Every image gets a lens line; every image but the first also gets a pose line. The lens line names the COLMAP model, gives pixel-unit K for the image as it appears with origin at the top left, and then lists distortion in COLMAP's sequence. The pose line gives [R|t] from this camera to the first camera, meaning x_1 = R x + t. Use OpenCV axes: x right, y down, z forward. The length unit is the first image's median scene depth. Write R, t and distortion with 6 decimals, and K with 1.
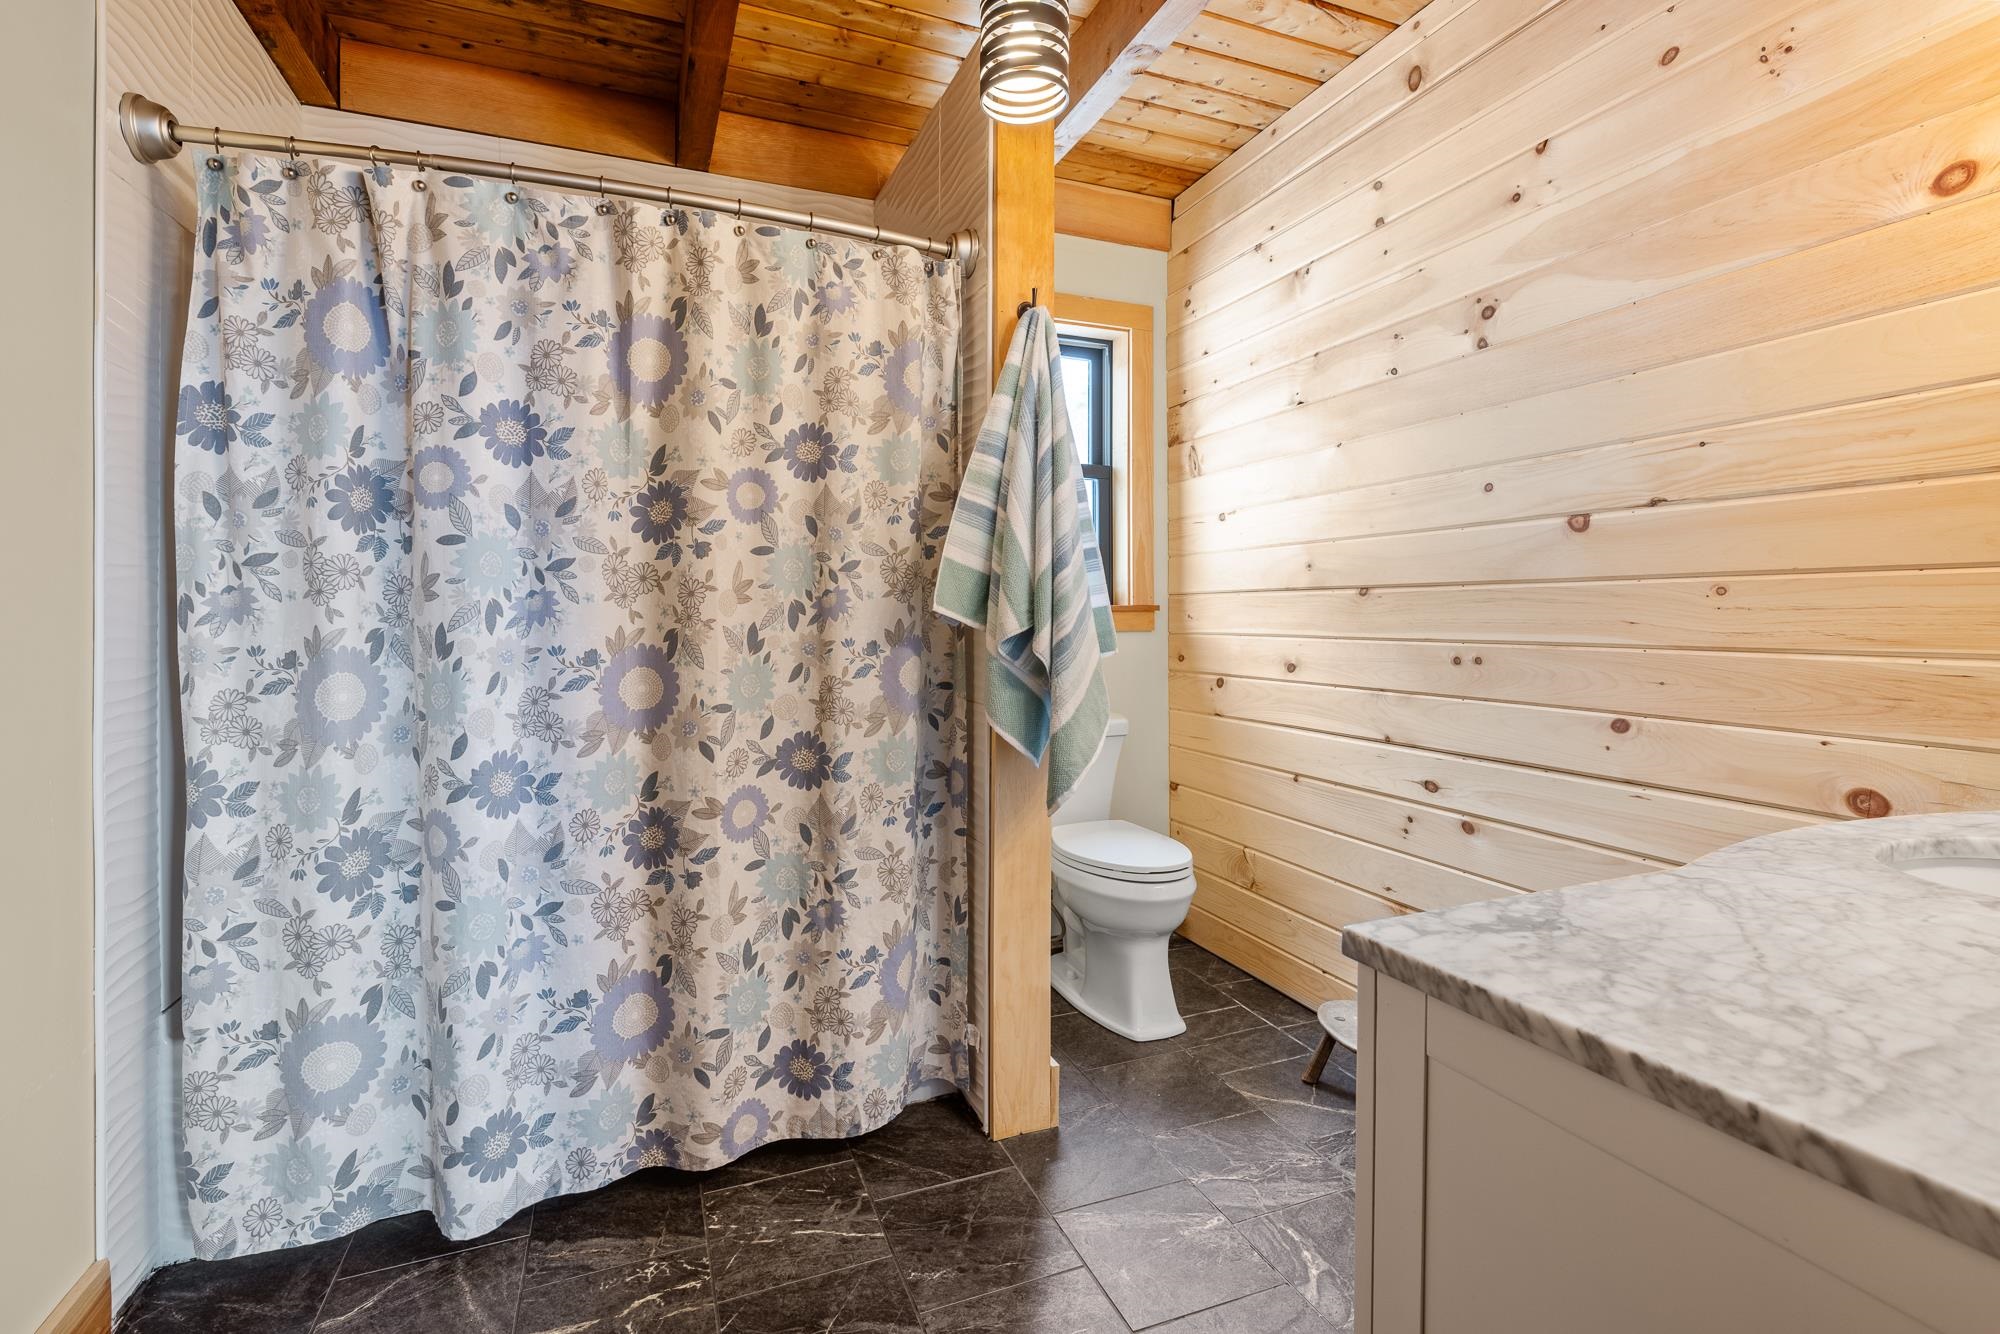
lens RADIAL K [[936.8, 0, 998.0], [0, 936.8, 606.5], [0, 0, 1]] dist [-0.000460, -0.000051]
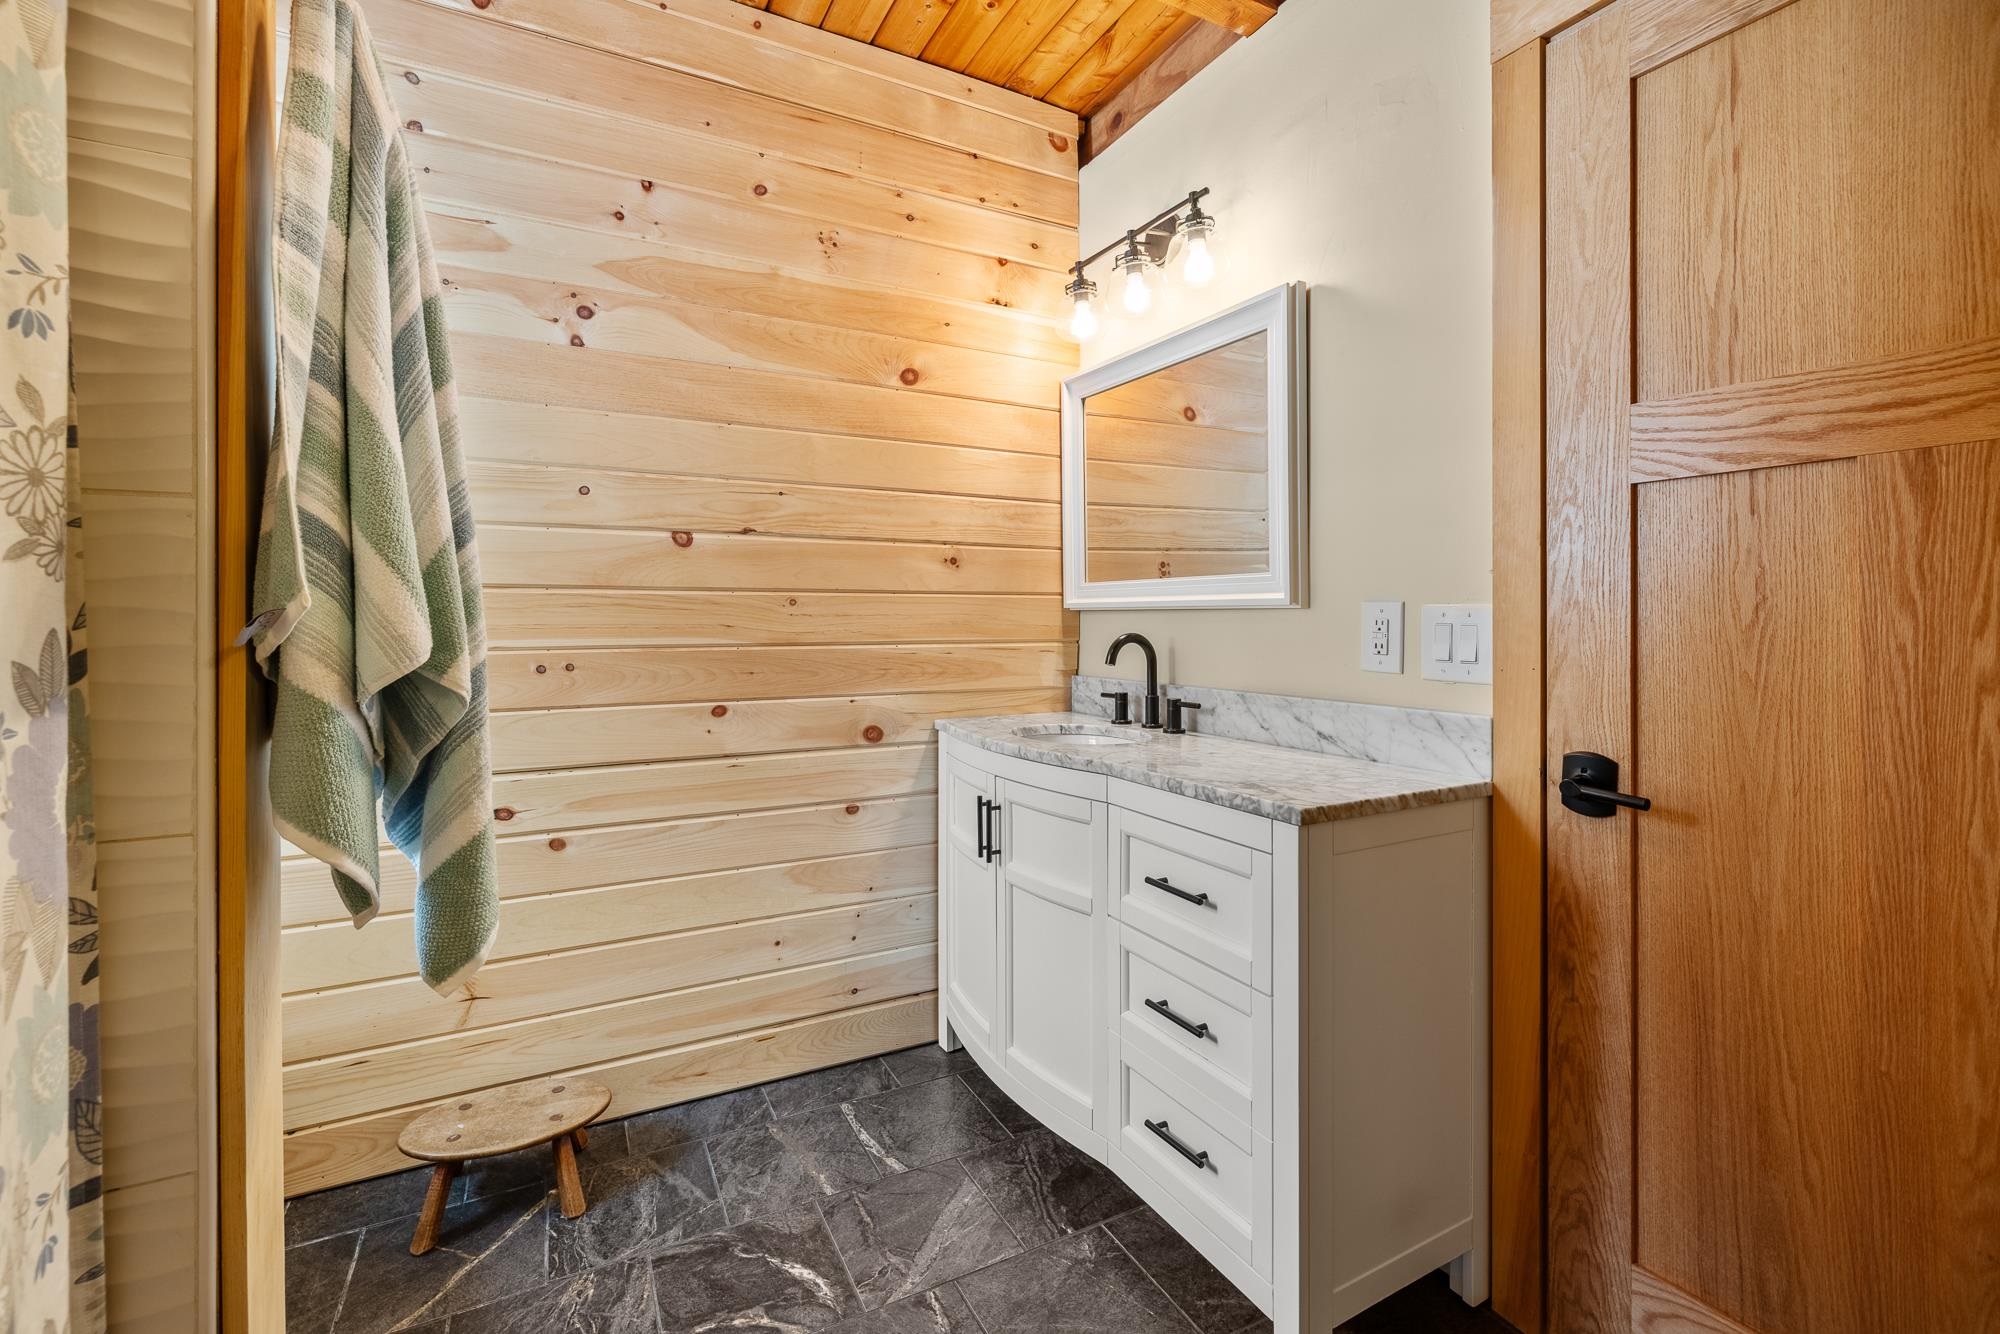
lens RADIAL K [[861.5, 0, 996.9], [0, 861.5, 613.4], [0, 0, 1]] dist [-0.001019, -0.000255]
pose [[-0.109290, 0.008257, 0.993976, -0.489461], [-0.007678, 0.999929, -0.009151, 0.008353], [-0.993980, -0.008632, -0.109218, 0.775927]]
